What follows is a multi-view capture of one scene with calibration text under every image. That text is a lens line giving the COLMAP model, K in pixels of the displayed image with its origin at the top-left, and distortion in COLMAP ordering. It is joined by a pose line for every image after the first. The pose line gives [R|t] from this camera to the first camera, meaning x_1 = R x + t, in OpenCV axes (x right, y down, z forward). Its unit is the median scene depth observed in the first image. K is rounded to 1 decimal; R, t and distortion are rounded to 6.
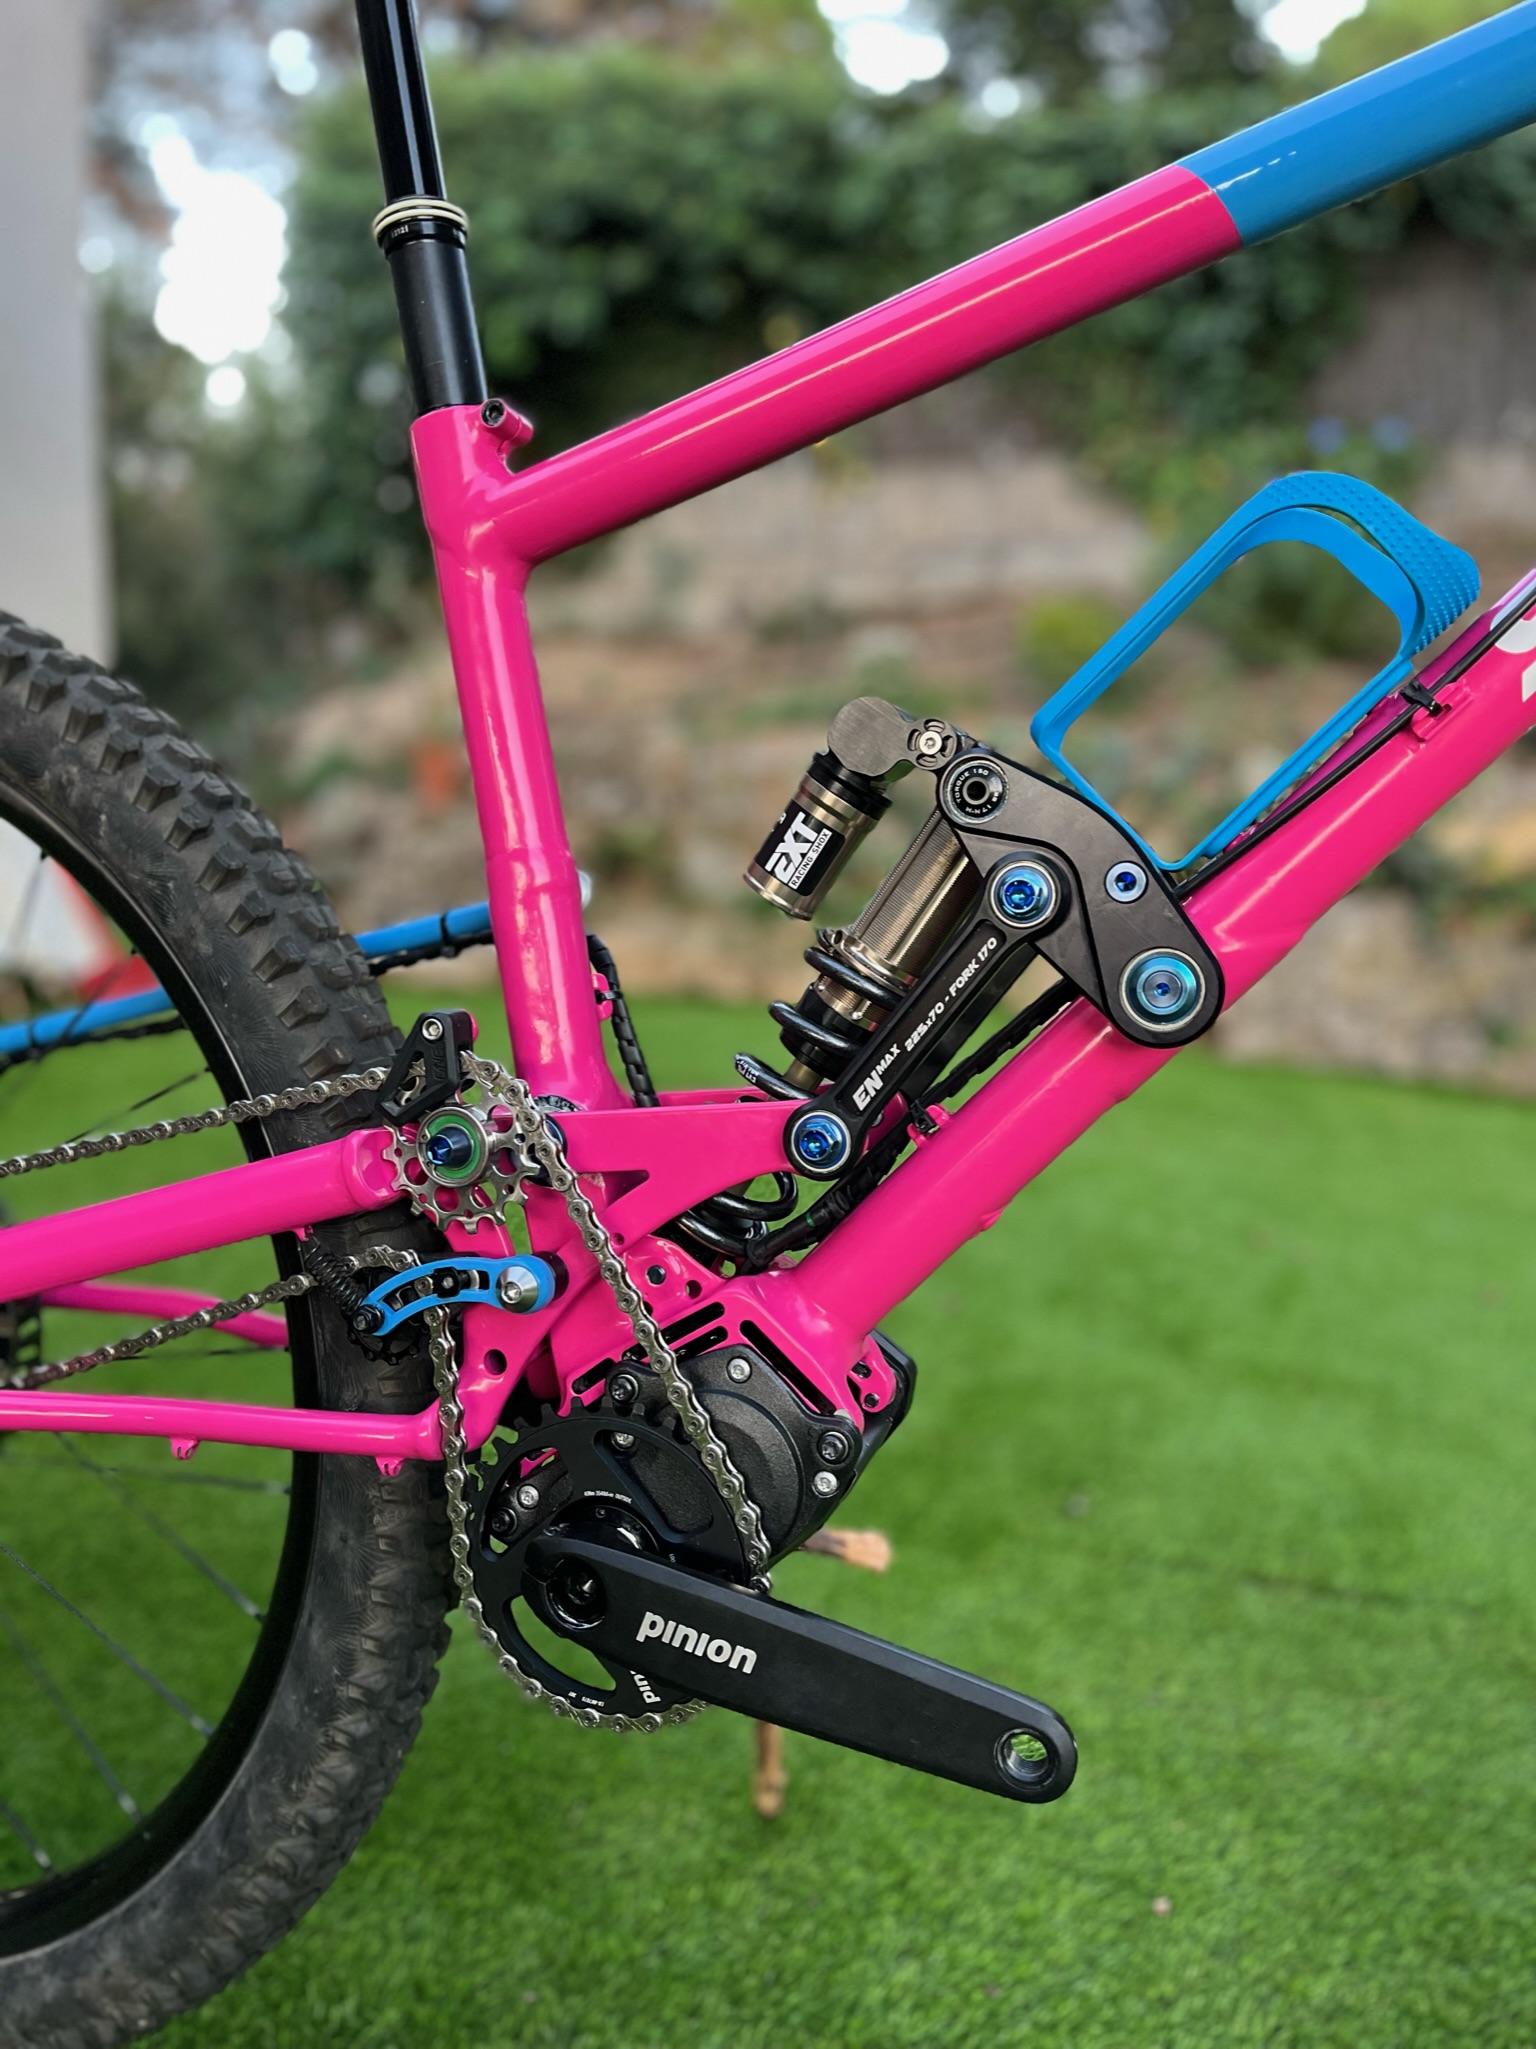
lens RADIAL K [[1541.3, 0, 768.0], [0, 1541.3, 1024.5], [0, 0, 1]] dist [0.029627, -0.006245]
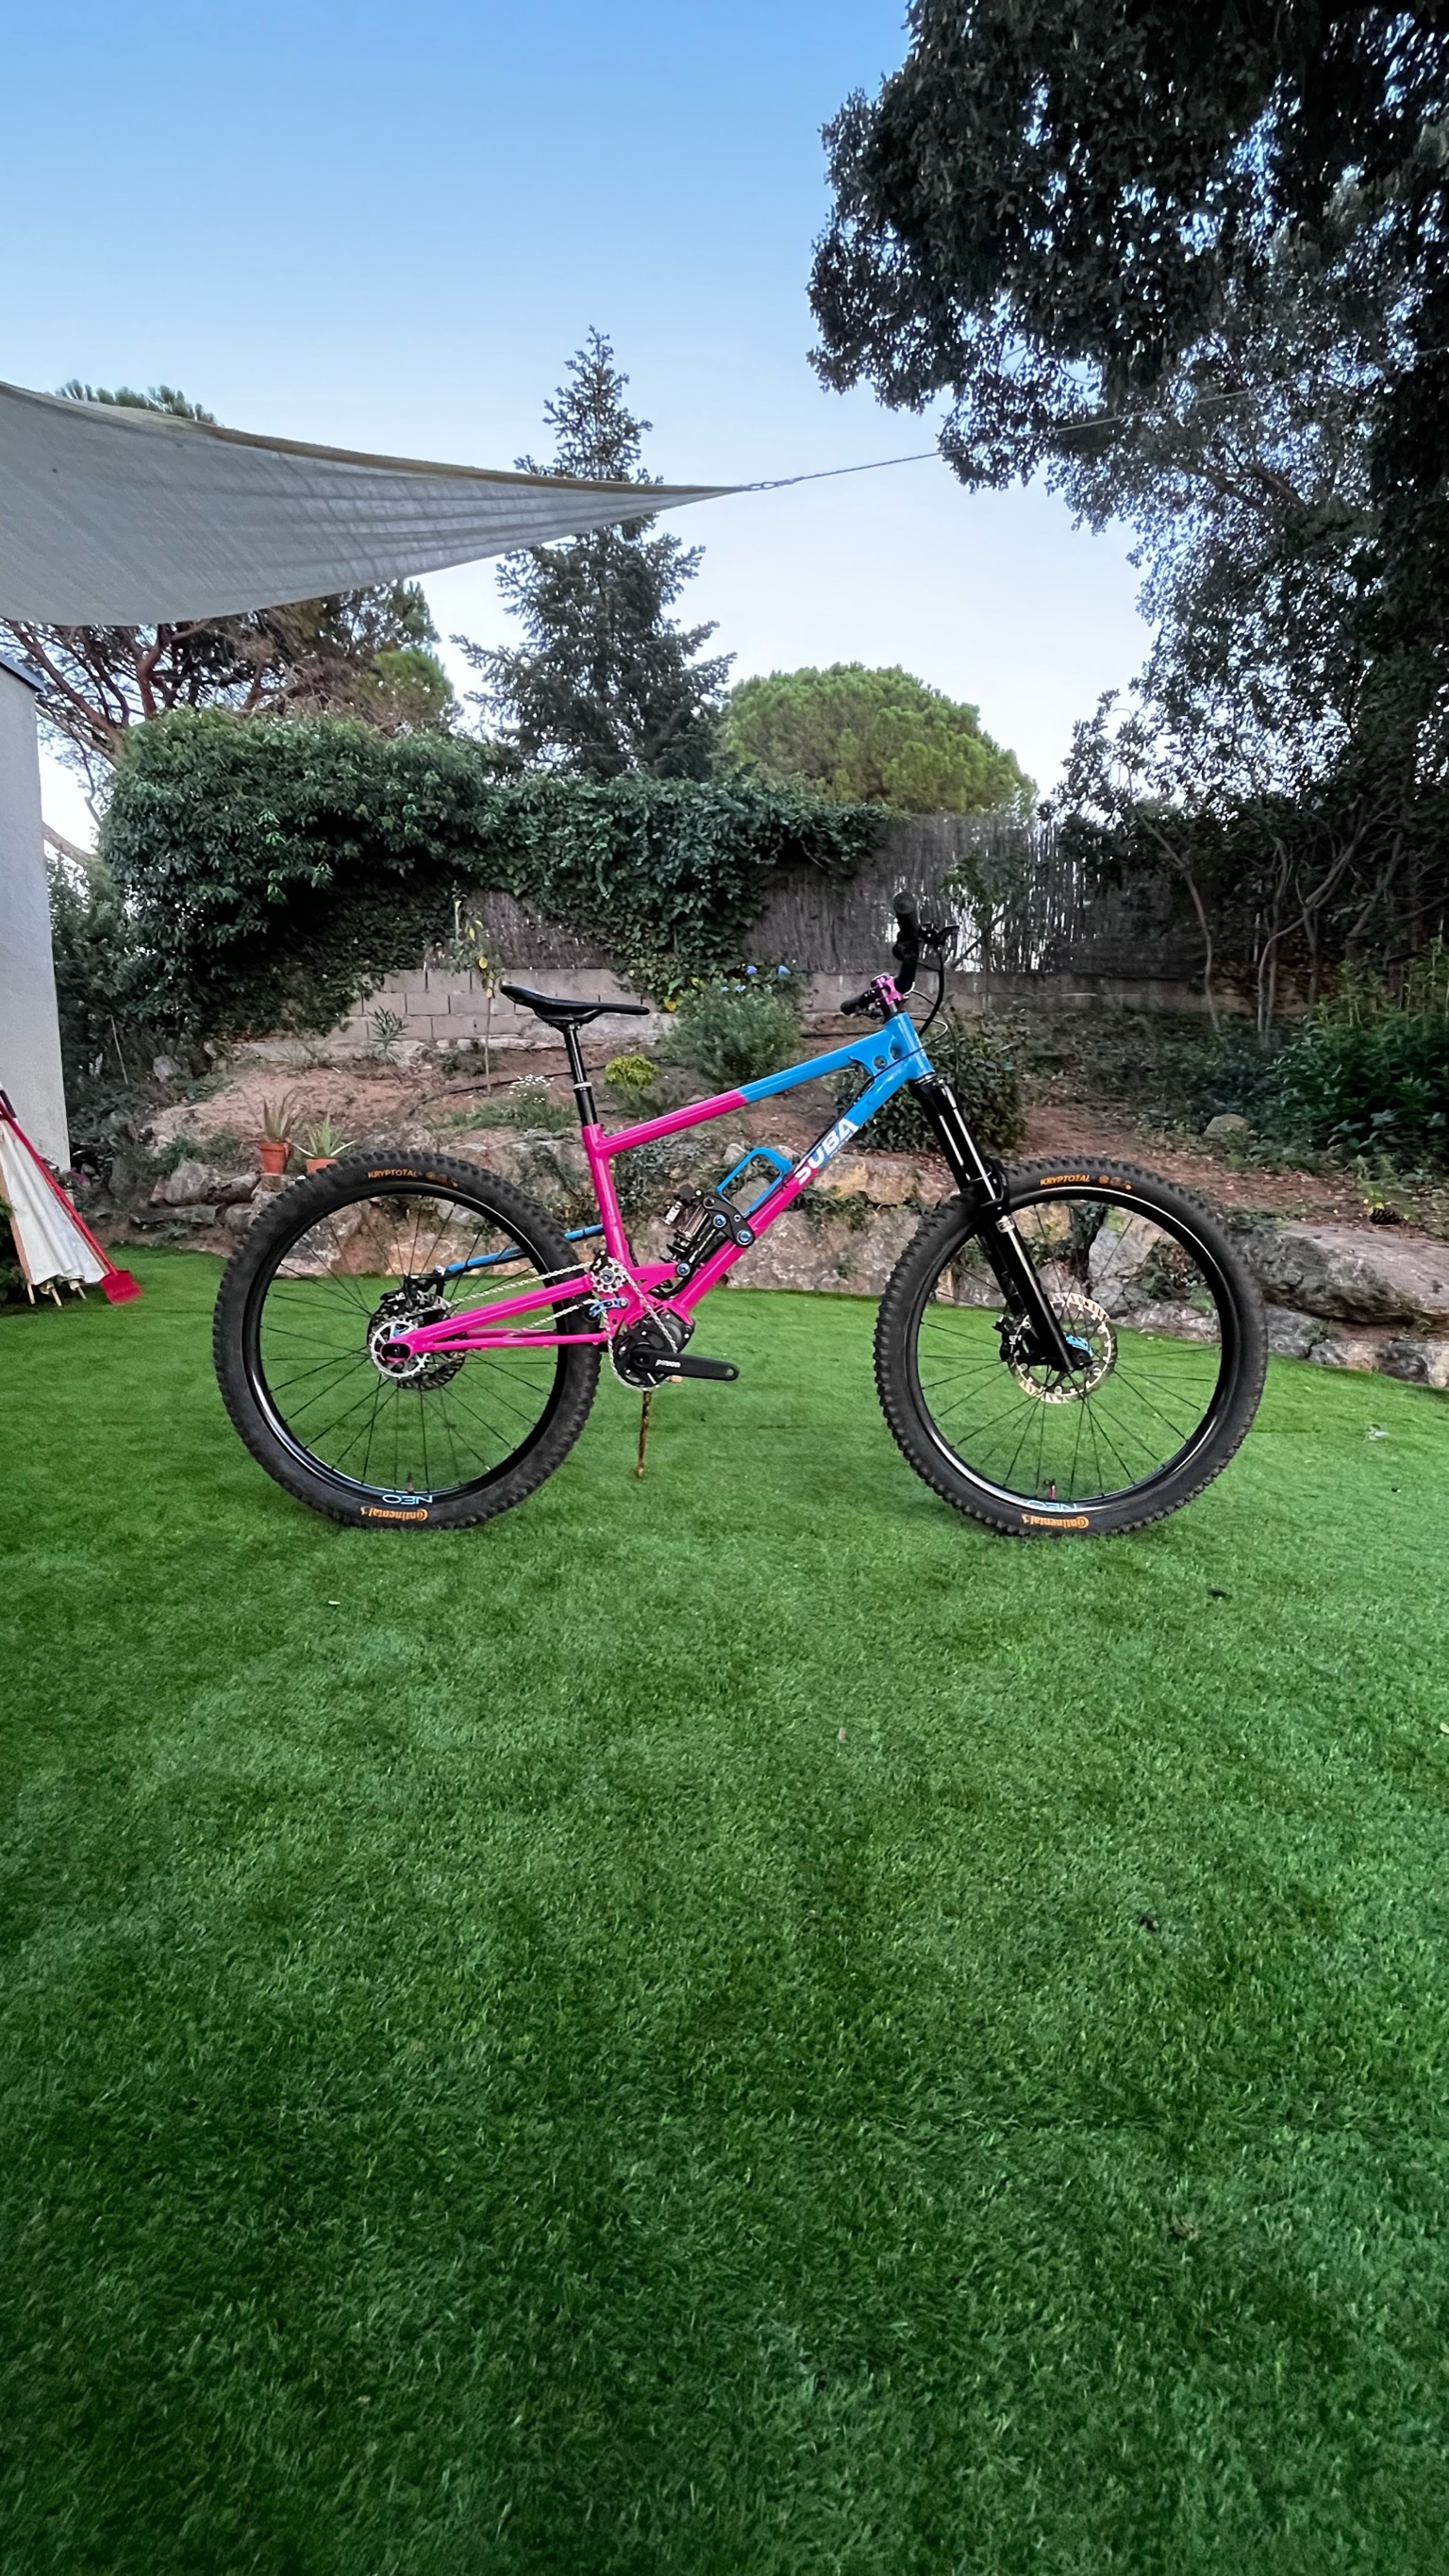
lens RADIAL K [[1044.8, 0, 724.5], [0, 1044.8, 1288.0], [0, 0, 1]] dist [-0.000151, -0.000007]
pose [[0.953078, -0.059258, 0.296870, -0.756874], [0.062711, 0.998029, -0.002112, 0.132883], [-0.296160, 0.020629, 0.954916, -2.063886]]
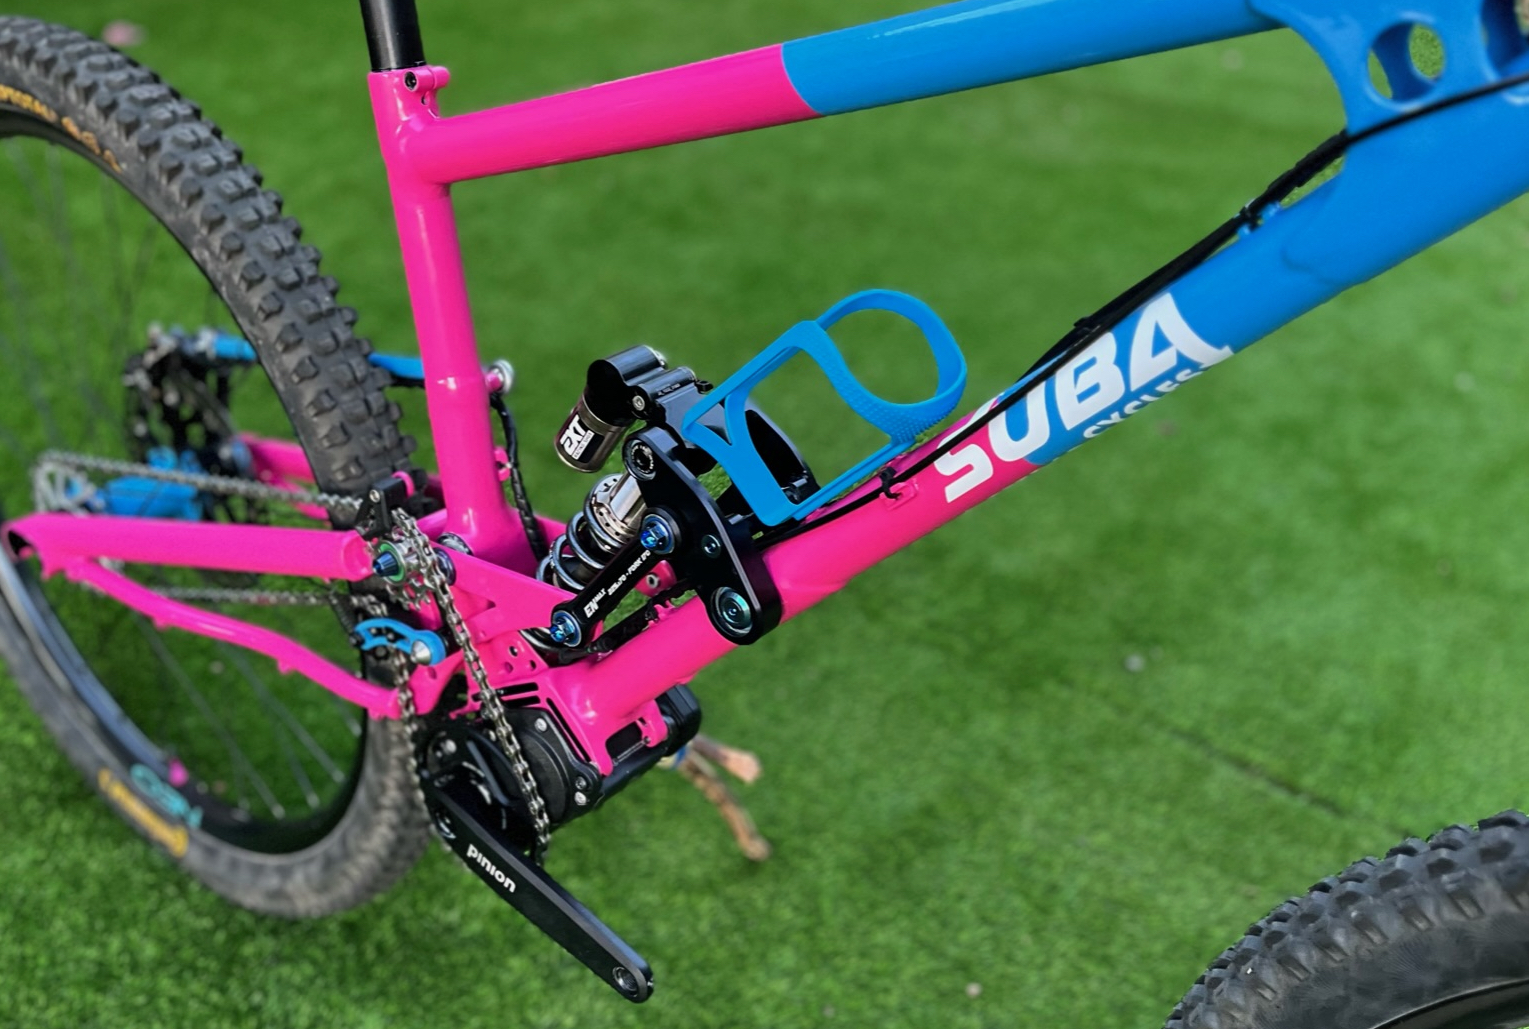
lens RADIAL K [[1548.3, 0, 761.8], [0, 1548.3, 550.3], [0, 0, 1]] dist [0.025120, 0.015941]
pose [[0.938130, 0.196969, -0.284807, 0.576411], [-0.062530, 0.905306, 0.420132, -0.593577], [0.340590, -0.376329, 0.861612, -0.251793]]
